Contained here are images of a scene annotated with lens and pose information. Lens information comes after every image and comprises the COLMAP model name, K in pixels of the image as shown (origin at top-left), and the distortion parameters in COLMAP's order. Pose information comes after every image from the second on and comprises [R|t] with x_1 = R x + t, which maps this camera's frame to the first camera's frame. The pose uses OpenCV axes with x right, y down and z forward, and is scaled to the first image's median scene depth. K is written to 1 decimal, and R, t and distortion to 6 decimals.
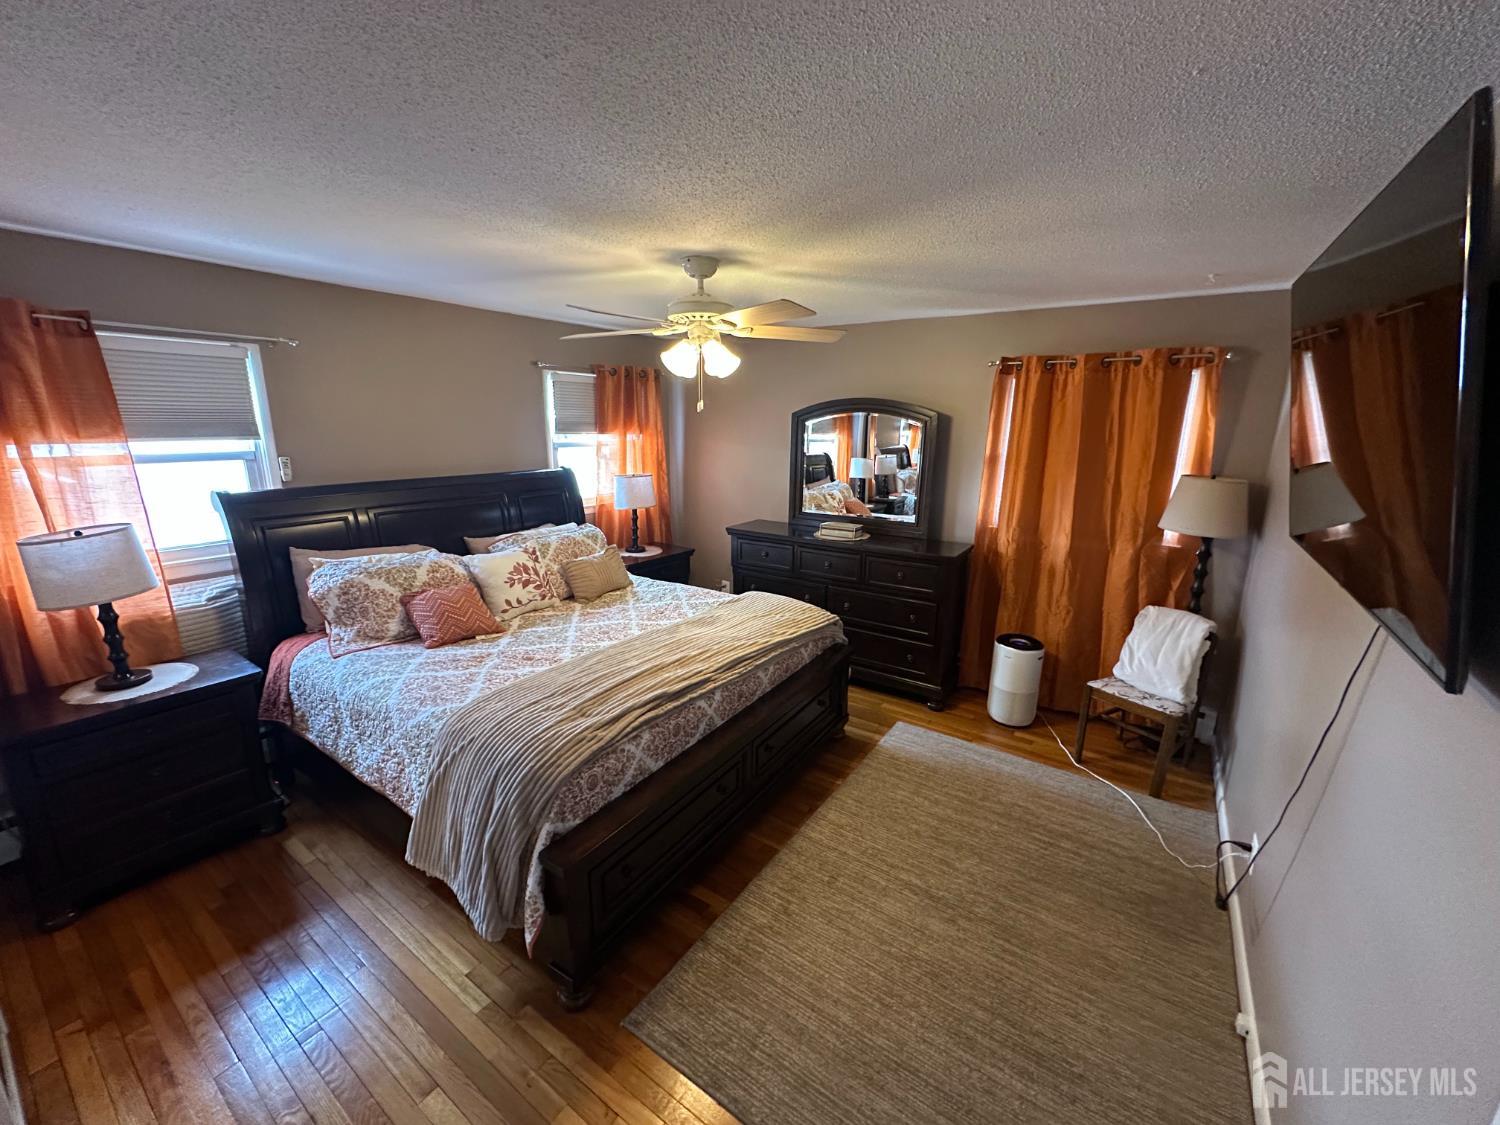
lens RADIAL K [[598.4, 0, 748.0], [0, 598.4, 560.6], [0, 0, 1]] dist [-0.002301, 0.000142]
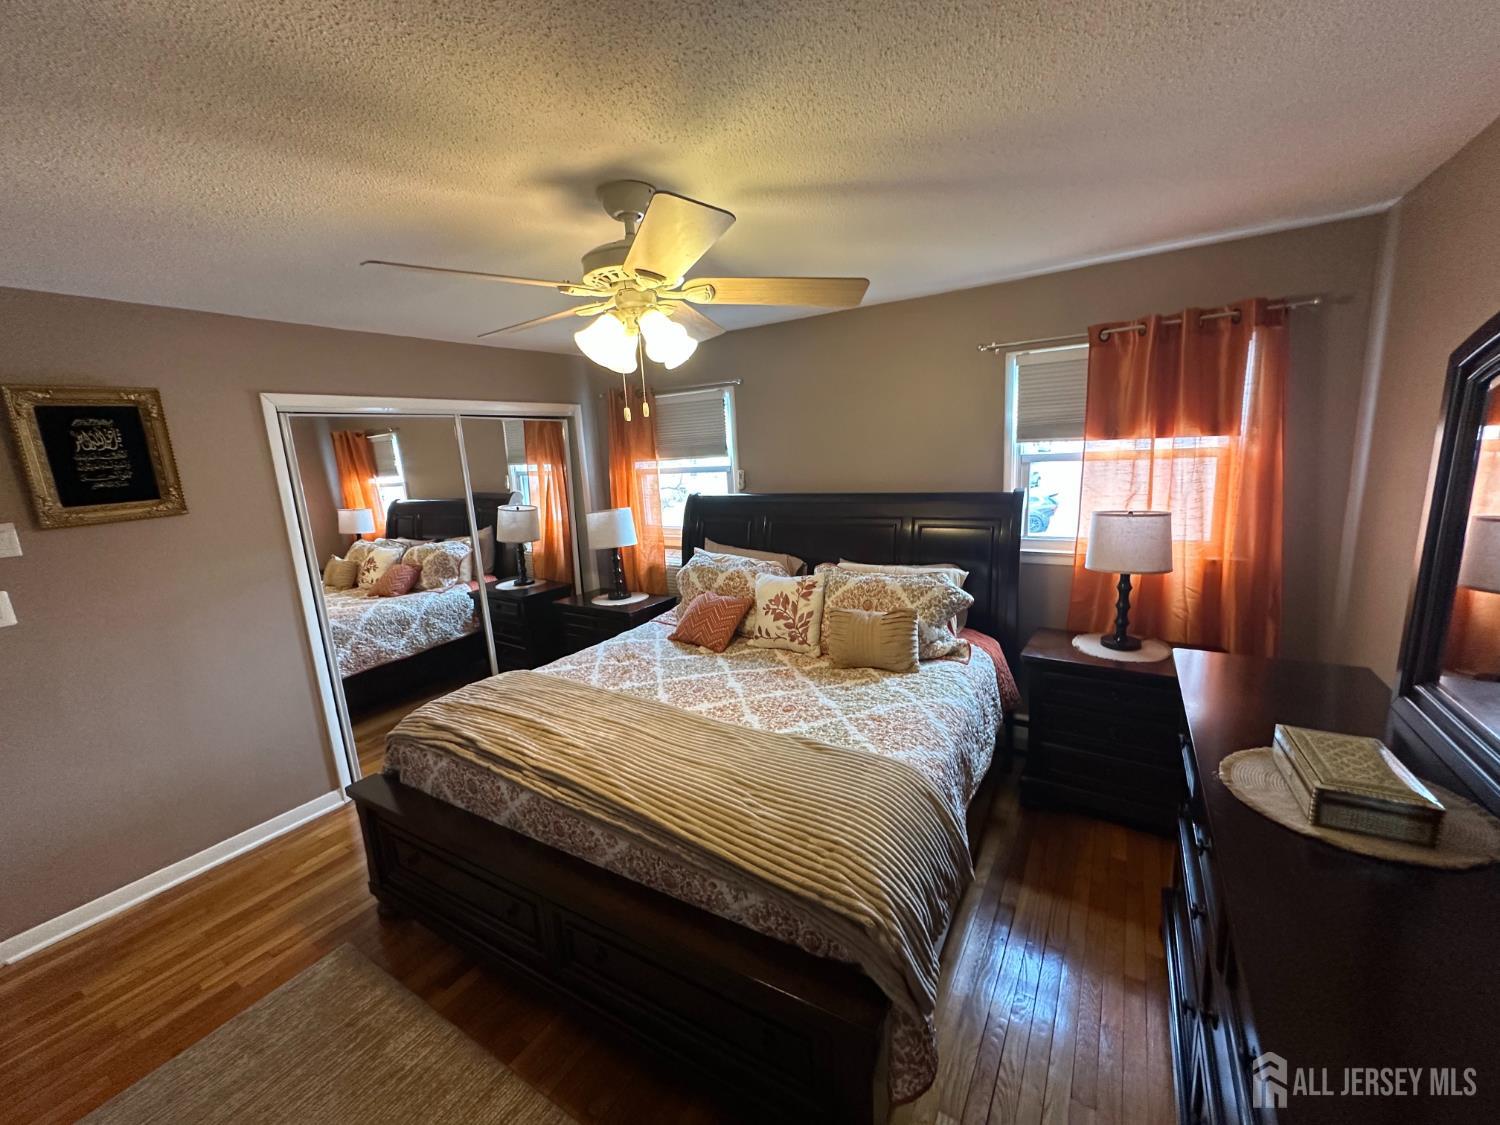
lens RADIAL K [[598.4, 0, 748.0], [0, 598.4, 560.6], [0, 0, 1]] dist [-0.002301, 0.000142]
pose [[0.043804, 0.174419, -0.983697, 0.551603], [-0.174781, 0.970794, 0.164348, -0.204059], [0.983632, 0.164732, 0.073010, 0.977889]]
